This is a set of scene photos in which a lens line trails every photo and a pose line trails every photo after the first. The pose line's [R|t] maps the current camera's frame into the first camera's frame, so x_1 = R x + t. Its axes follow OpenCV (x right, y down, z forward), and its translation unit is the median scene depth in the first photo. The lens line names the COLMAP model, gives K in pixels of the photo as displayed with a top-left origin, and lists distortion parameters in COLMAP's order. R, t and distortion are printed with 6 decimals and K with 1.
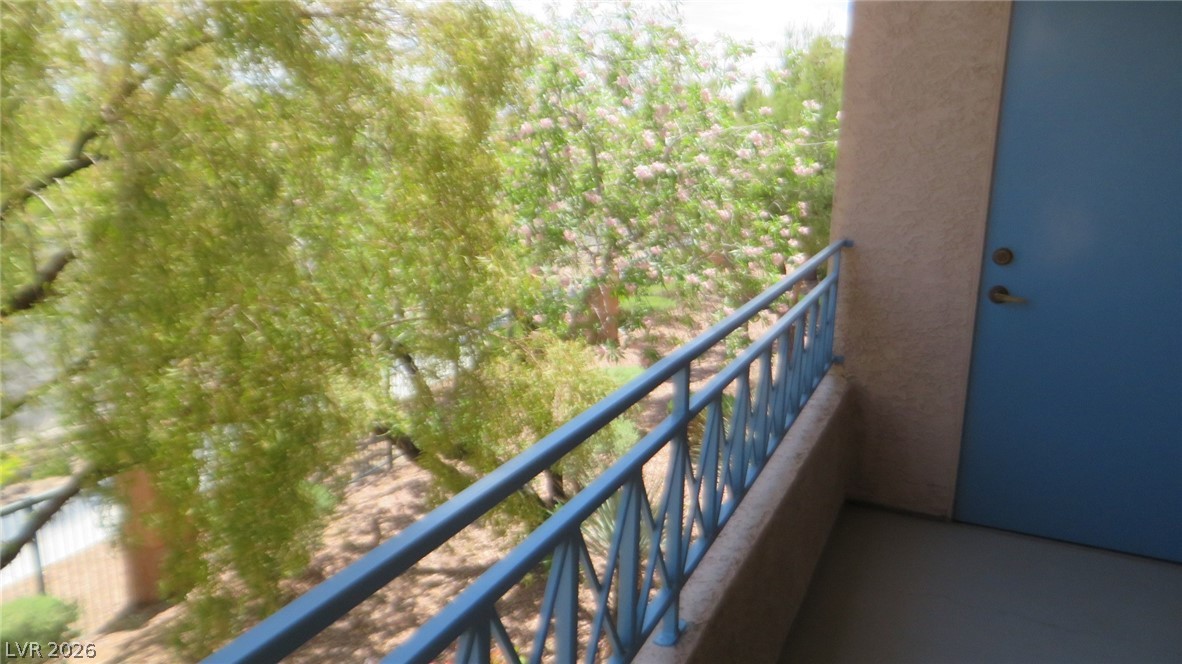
lens RADIAL K [[851.8, 0, 588.3], [0, 851.8, 328.2], [0, 0, 1]] dist [0.007539, 0.000603]
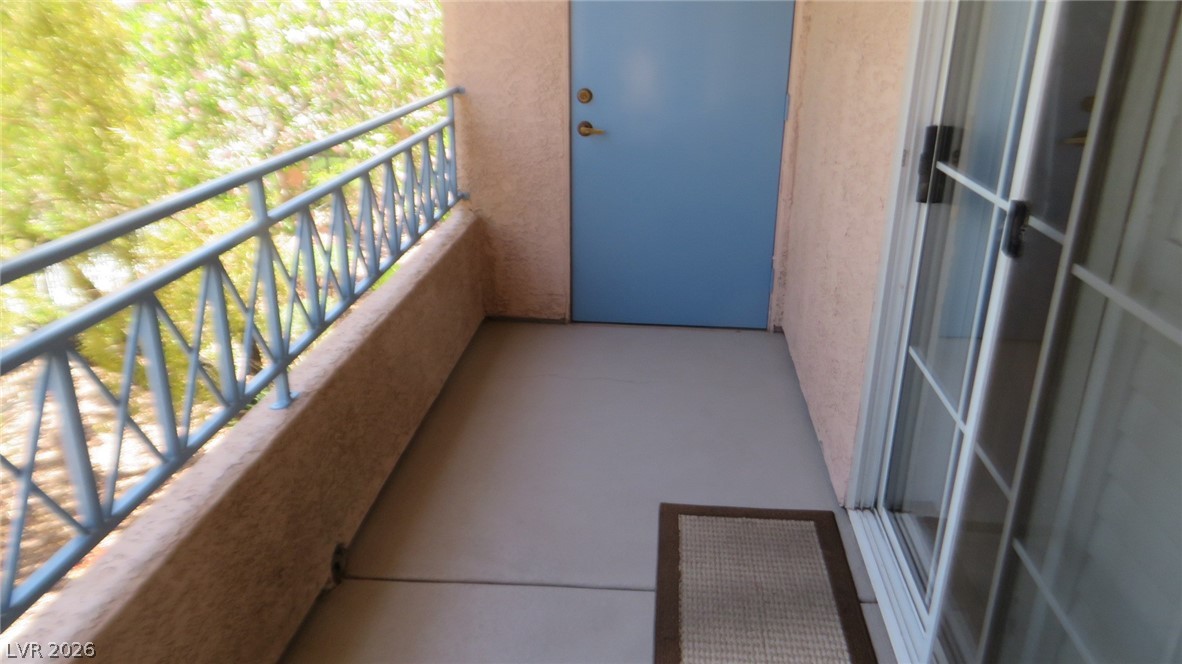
lens RADIAL K [[851.8, 0, 588.3], [0, 851.8, 328.2], [0, 0, 1]] dist [0.007539, 0.000603]
pose [[0.941497, -0.127349, 0.312034, 0.048148], [0.081598, 0.984449, 0.155572, 0.032885], [-0.326994, -0.121009, 0.937247, -0.103596]]
